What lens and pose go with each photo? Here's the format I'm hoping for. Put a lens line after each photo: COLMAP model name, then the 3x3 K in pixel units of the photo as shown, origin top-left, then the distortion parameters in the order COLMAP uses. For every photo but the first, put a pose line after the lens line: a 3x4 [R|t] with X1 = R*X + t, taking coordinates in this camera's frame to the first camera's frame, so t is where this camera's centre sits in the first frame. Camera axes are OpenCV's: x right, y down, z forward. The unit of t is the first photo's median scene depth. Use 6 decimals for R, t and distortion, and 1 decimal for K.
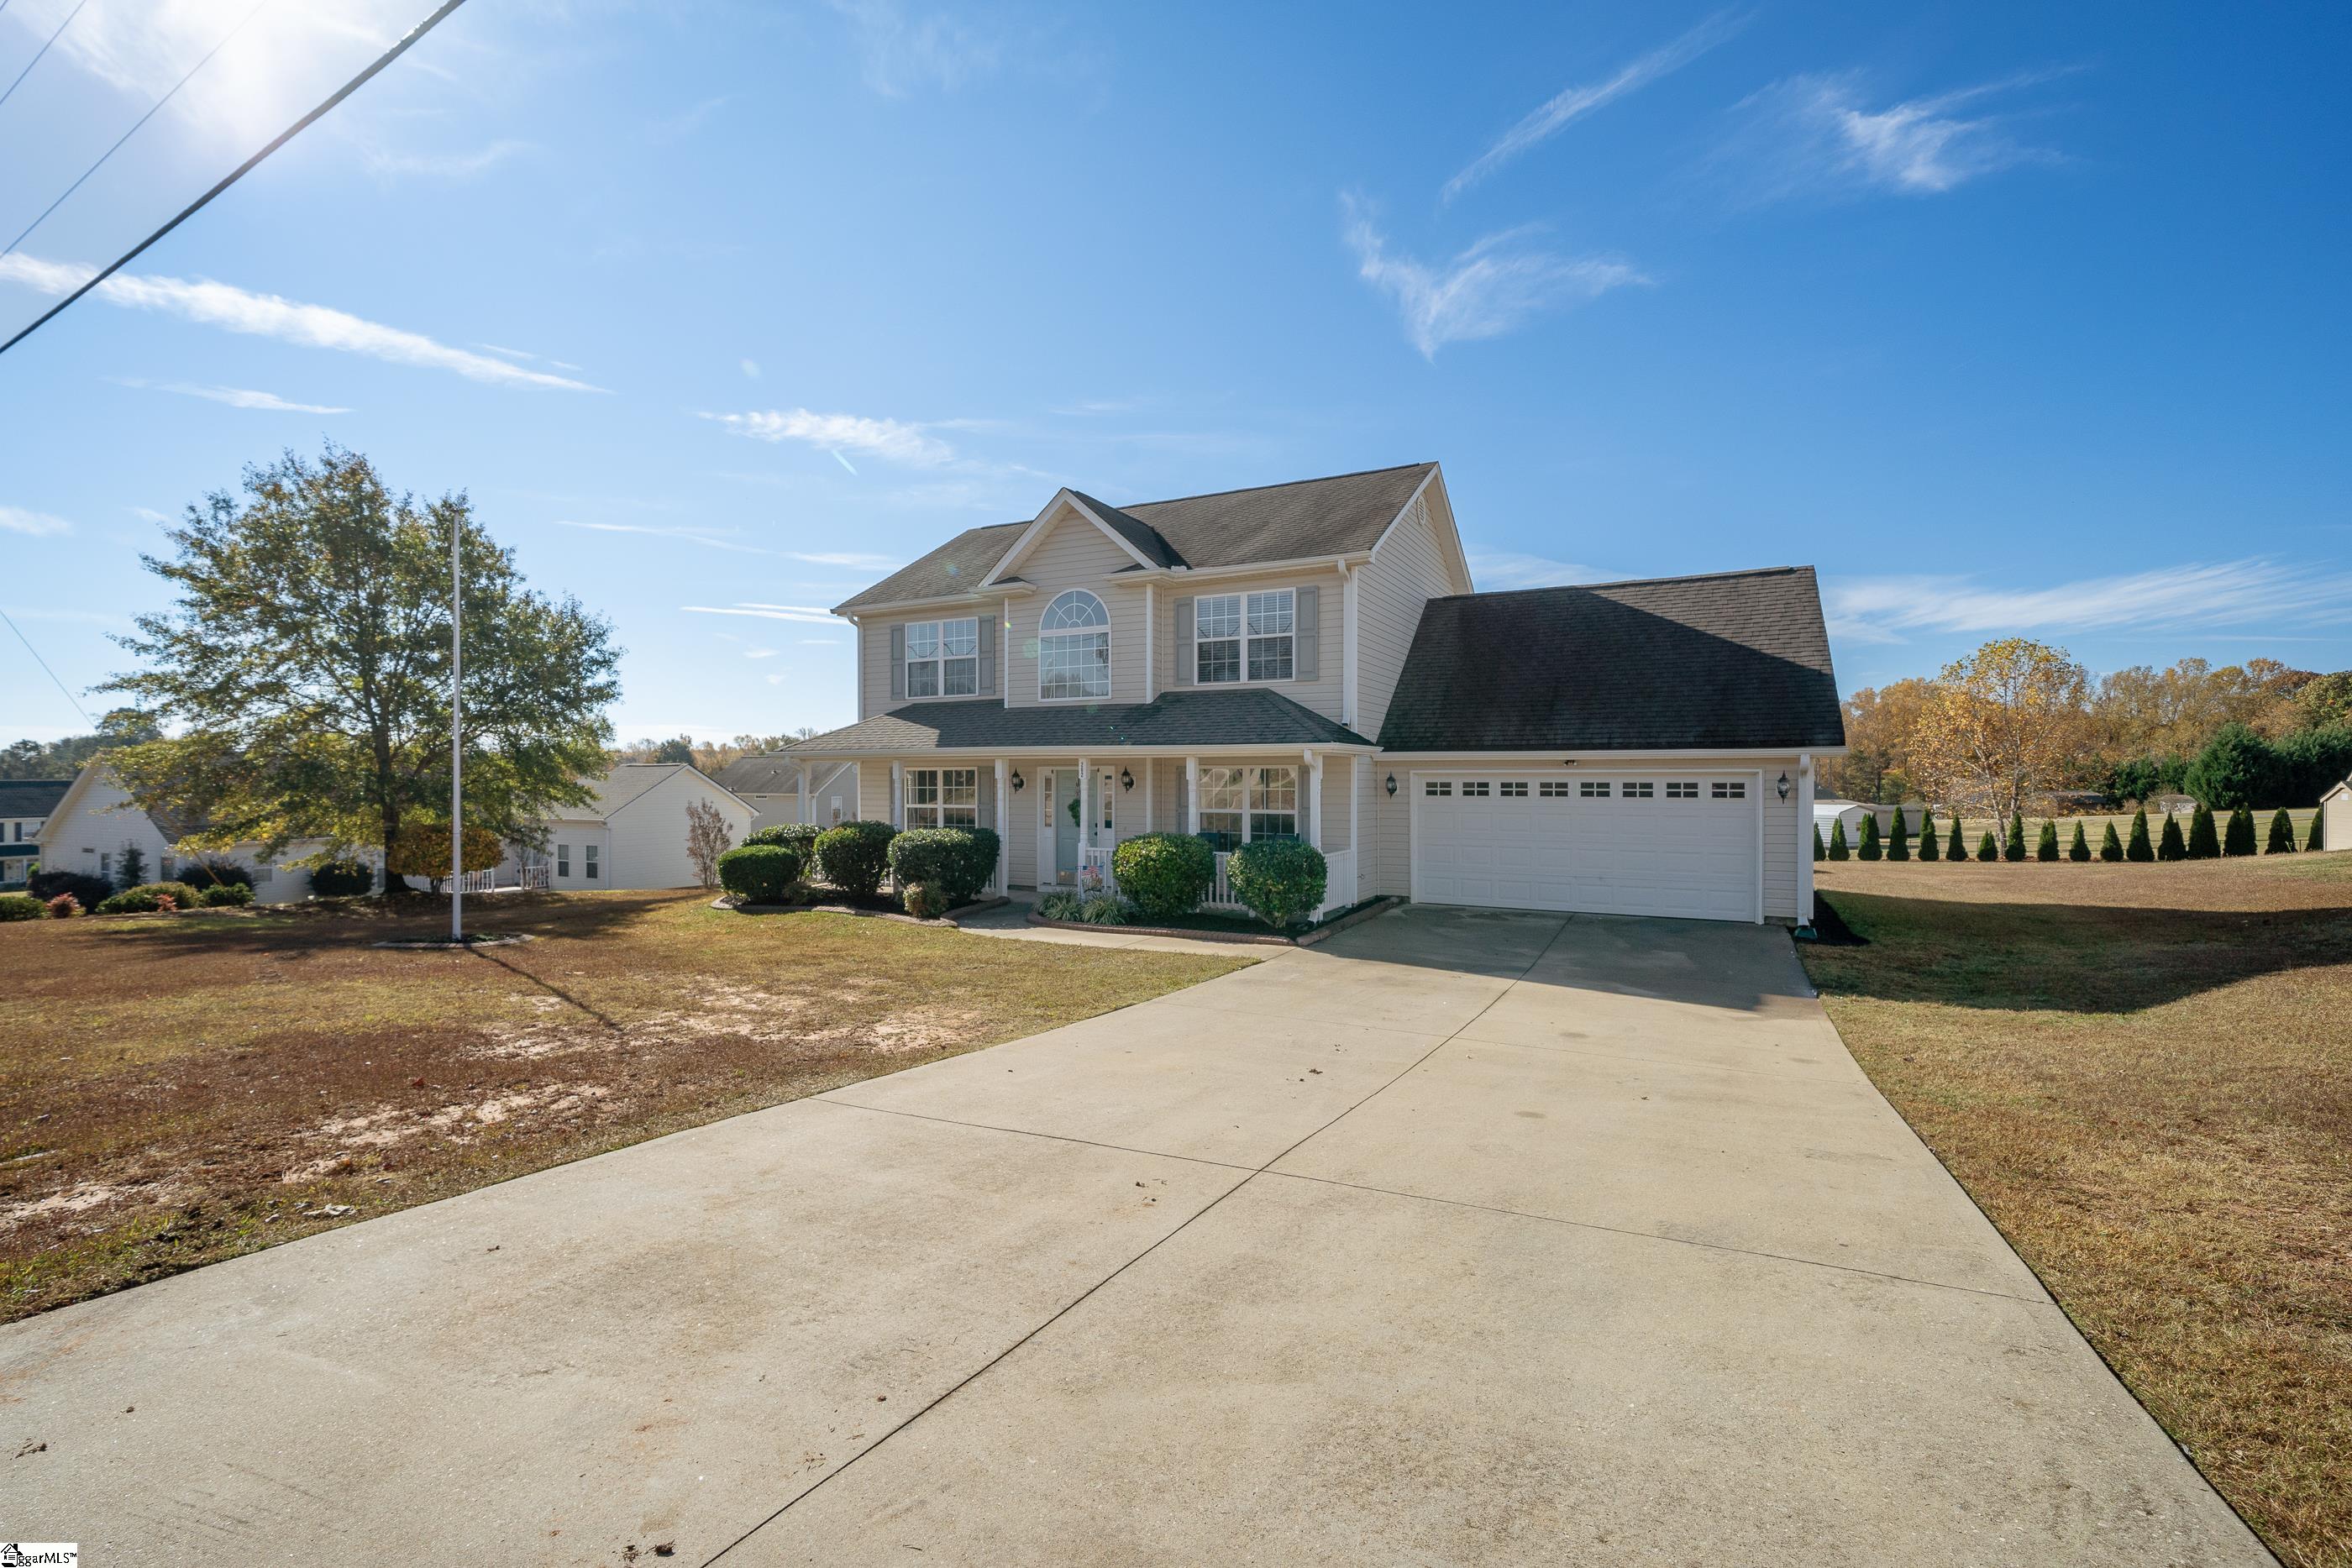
lens RADIAL K [[993.4, 0, 1105.3], [0, 993.4, 778.8], [0, 0, 1]] dist [0.010804, 0.000086]
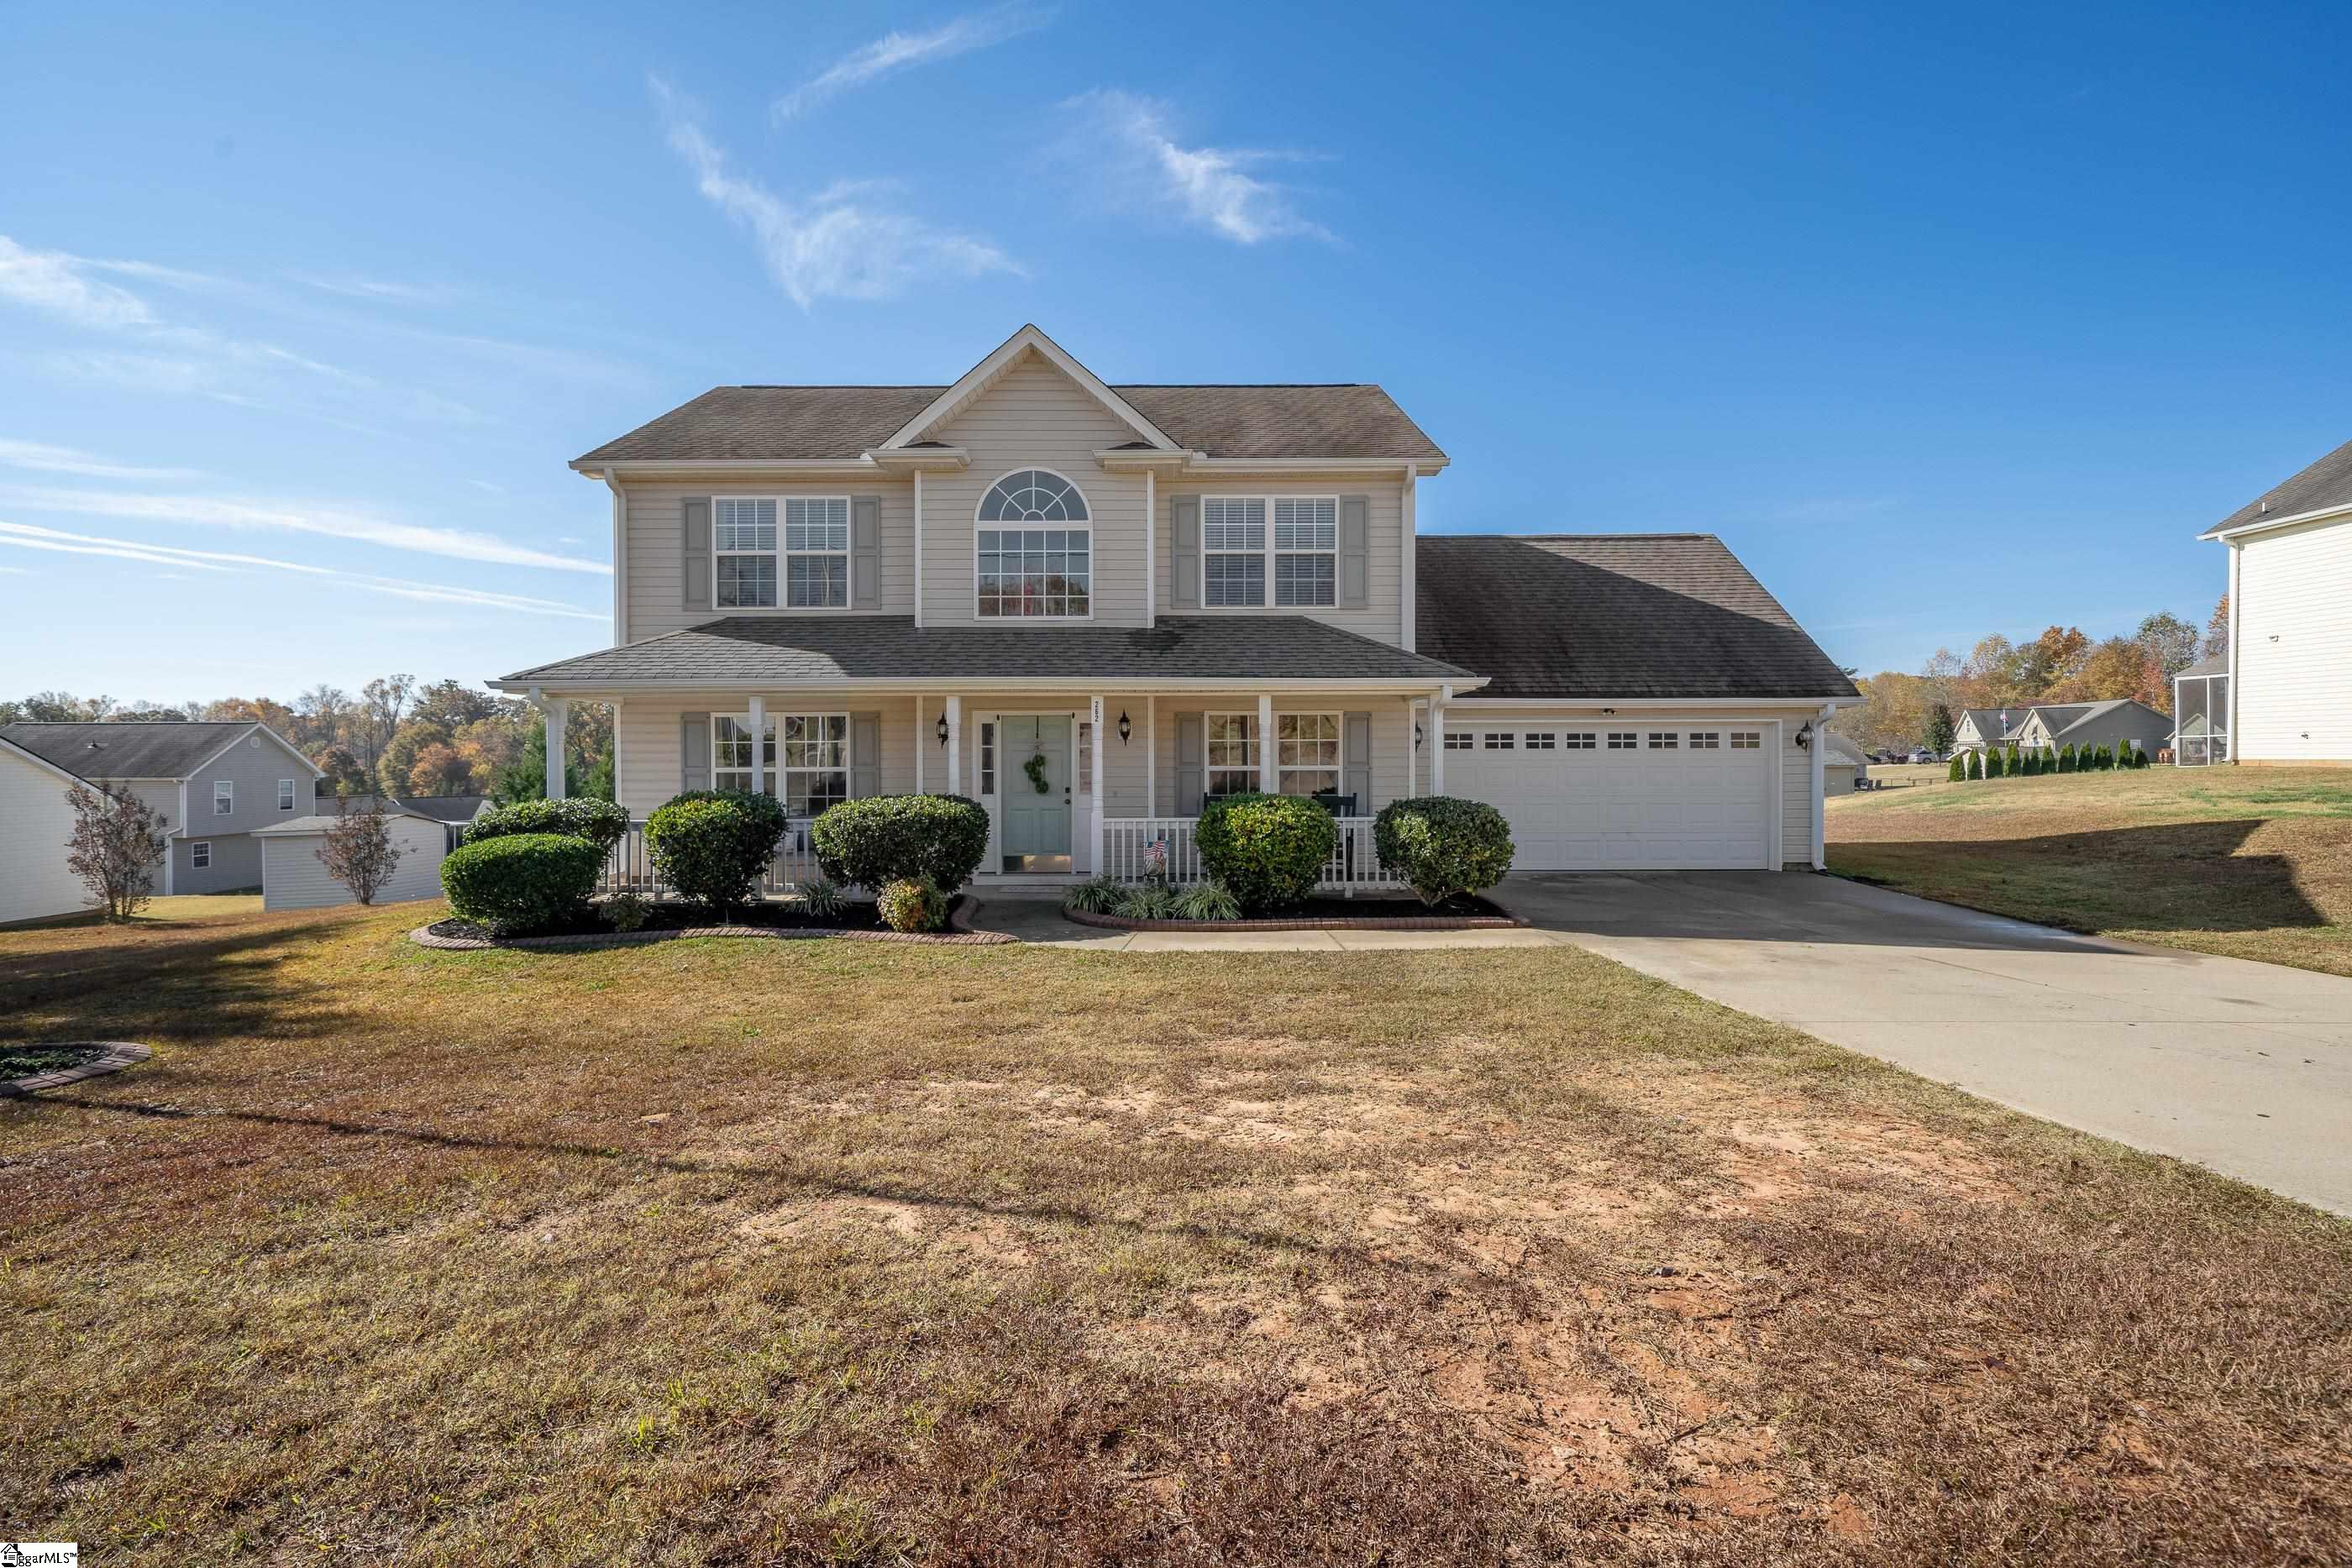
lens RADIAL K [[993.4, 0, 1105.3], [0, 993.4, 778.8], [0, 0, 1]] dist [0.010804, 0.000086]
pose [[0.878484, -0.010869, 0.477648, -0.355967], [0.000472, 0.999760, 0.021882, 0.023246], [-0.477772, -0.018997, 0.878279, 0.347201]]
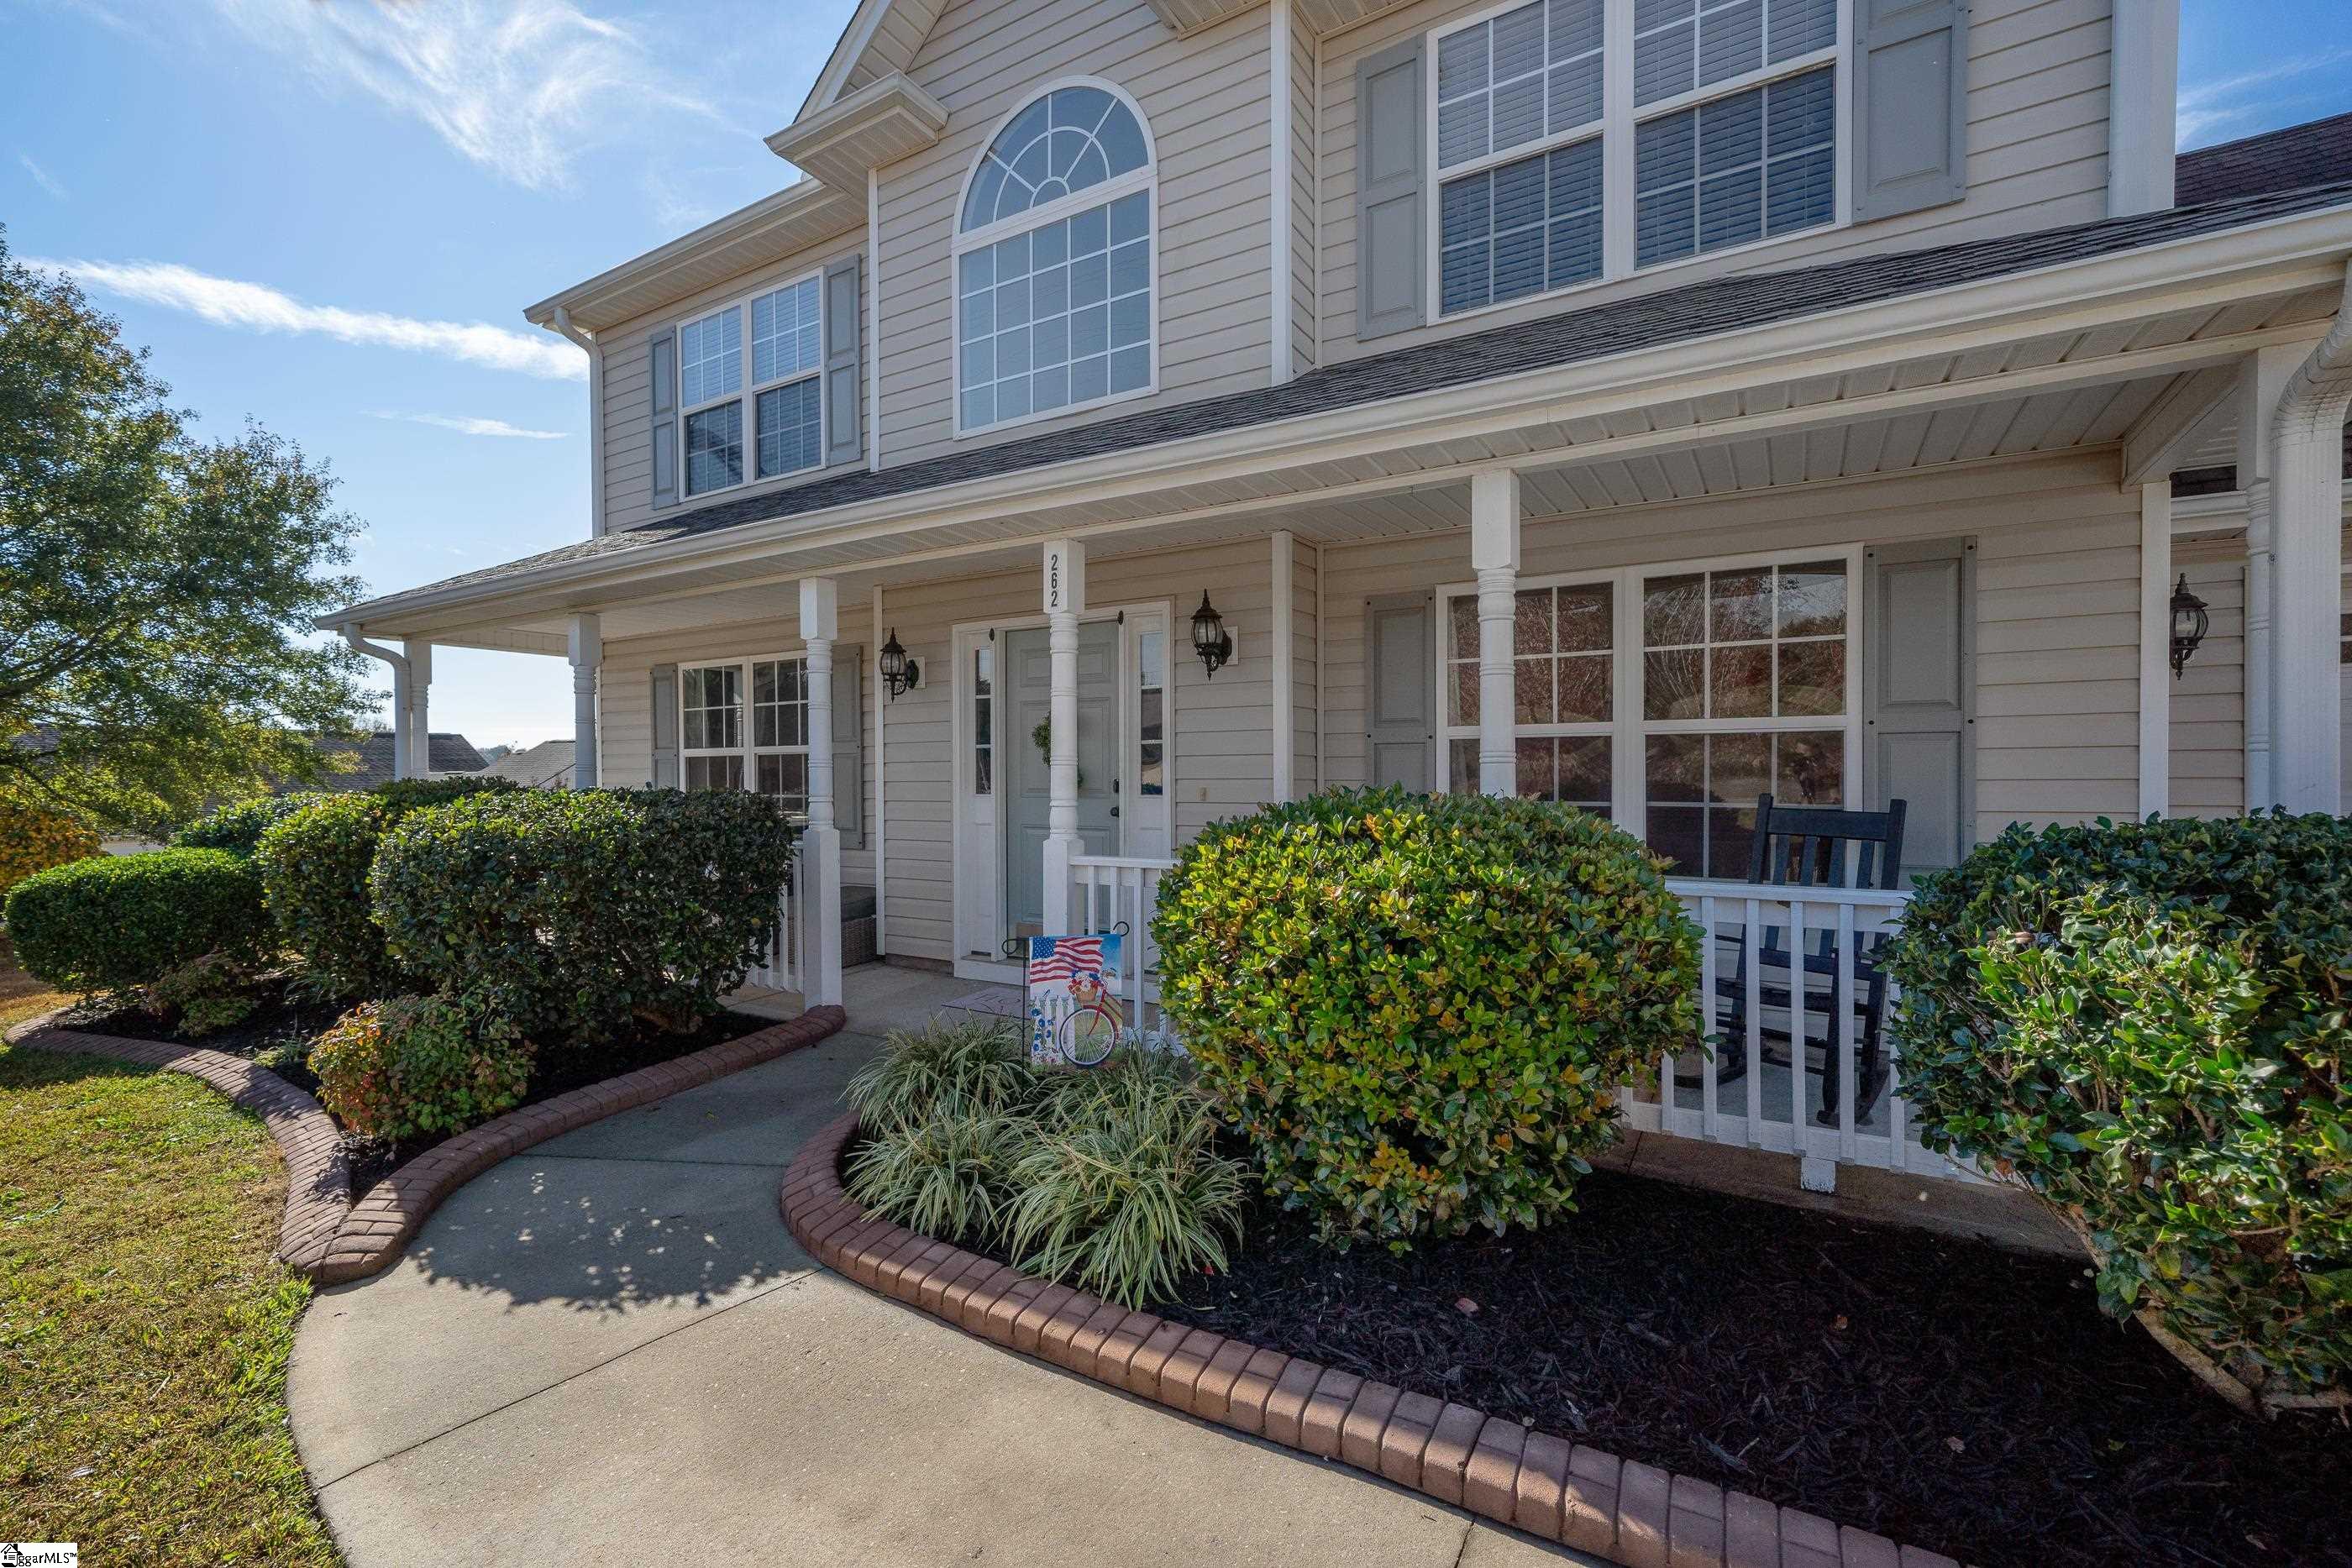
lens RADIAL K [[999.0, 0, 1176.0], [0, 999.0, 784.0], [0, 0, 1]] dist [0.016181, 0.000112]
pose [[0.999896, -0.003656, 0.013958, 0.006756], [0.003463, 0.999898, 0.013824, 0.043639], [-0.014007, -0.013774, 0.999807, 0.693708]]
